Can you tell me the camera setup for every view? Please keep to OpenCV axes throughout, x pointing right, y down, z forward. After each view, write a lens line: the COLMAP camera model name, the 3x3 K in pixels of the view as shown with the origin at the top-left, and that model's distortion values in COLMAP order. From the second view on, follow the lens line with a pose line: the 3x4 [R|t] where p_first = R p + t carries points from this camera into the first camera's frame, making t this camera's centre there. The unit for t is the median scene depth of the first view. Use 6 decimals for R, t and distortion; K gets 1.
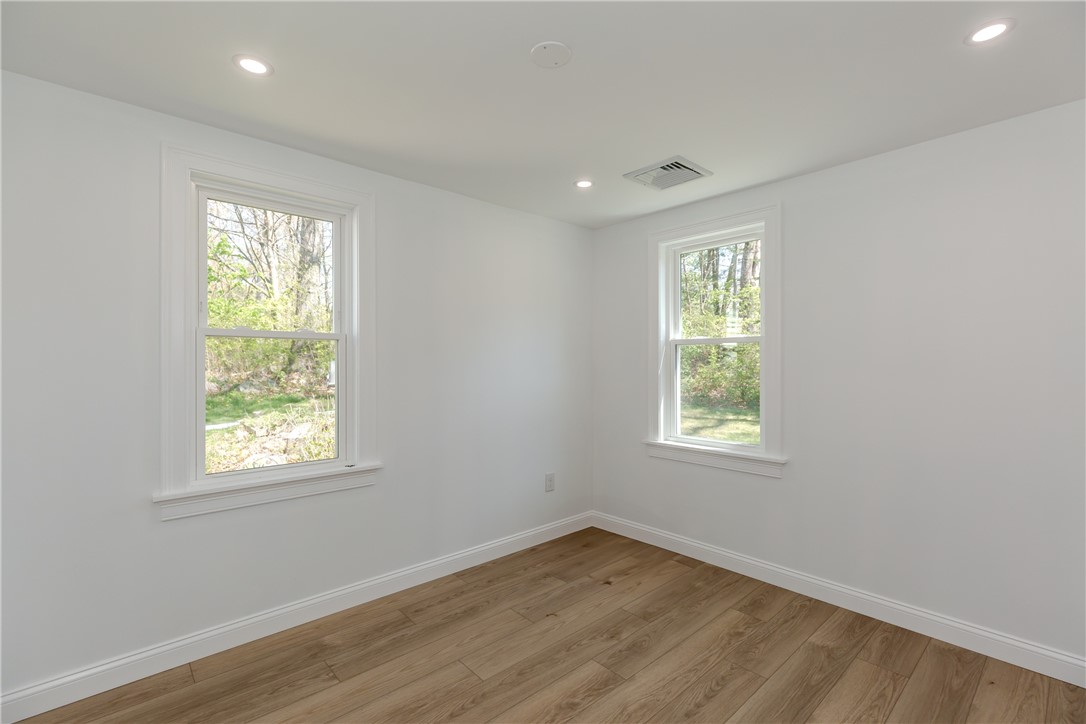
lens RADIAL K [[493.6, 0, 547.0], [0, 493.6, 361.8], [0, 0, 1]] dist [0.002301, -0.000256]
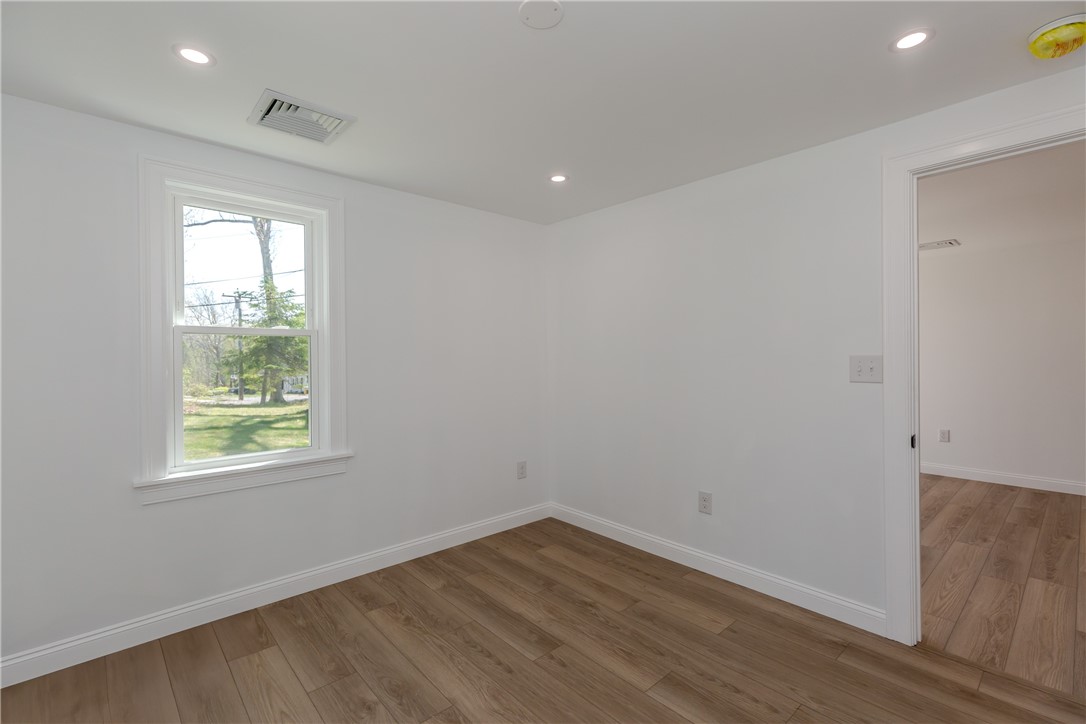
lens RADIAL K [[493.6, 0, 545.2], [0, 493.6, 358.6], [0, 0, 1]] dist [0.002301, -0.000256]
pose [[-0.017603, -0.004247, 0.999836, -0.634196], [0.002534, 0.999988, 0.004292, 0.000399], [-0.999842, 0.002610, -0.017592, 0.711984]]
